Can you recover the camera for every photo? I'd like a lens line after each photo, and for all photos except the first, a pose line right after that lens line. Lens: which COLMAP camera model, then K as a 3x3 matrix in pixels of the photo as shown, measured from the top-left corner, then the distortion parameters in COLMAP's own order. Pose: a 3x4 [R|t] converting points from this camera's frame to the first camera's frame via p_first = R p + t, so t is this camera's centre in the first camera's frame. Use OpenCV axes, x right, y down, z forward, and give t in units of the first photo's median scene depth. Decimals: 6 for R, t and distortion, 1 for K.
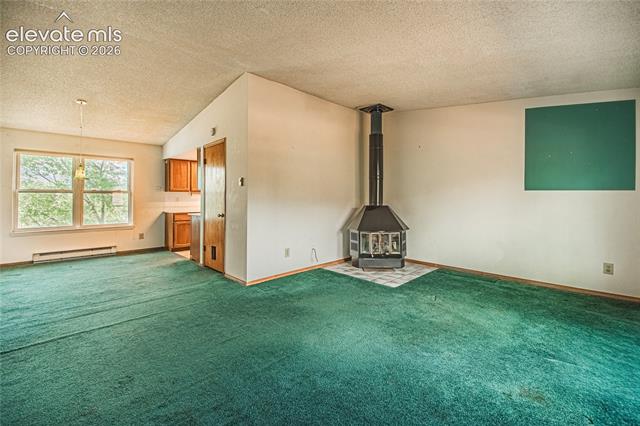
lens RADIAL K [[278.5, 0, 335.4], [0, 278.5, 193.7], [0, 0, 1]] dist [0.000494, -0.010477]
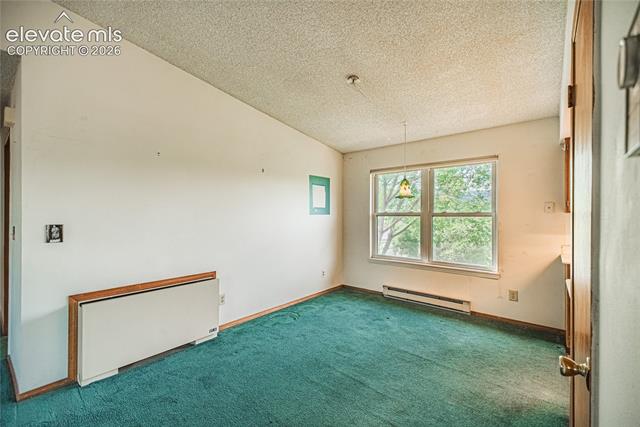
lens RADIAL K [[272.4, 0, 320.7], [0, 272.4, 219.4], [0, 0, 1]] dist [0.037251, -0.000069]
pose [[0.078541, 0.016789, -0.996769, -0.208783], [0.013065, 0.999755, 0.017869, -0.011377], [0.996825, -0.014426, 0.078303, 0.634311]]
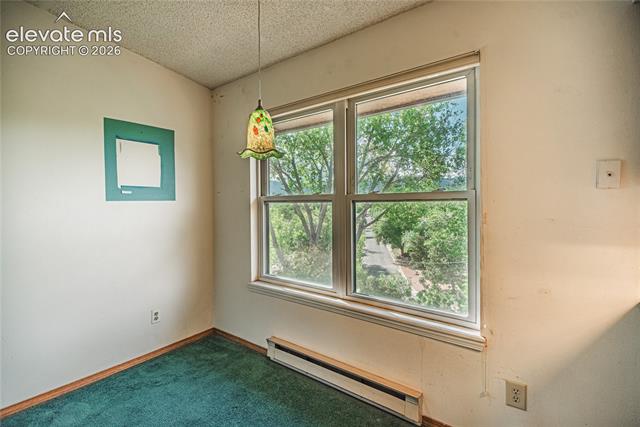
lens RADIAL K [[287.6, 0, 321.8], [0, 287.6, 211.9], [0, 0, 1]] dist [-0.004782, -0.000675]
pose [[0.145706, 0.030033, -0.988872, -0.545584], [0.022021, 0.999193, 0.033591, -0.003068], [0.989083, -0.026670, 0.144927, 0.887565]]
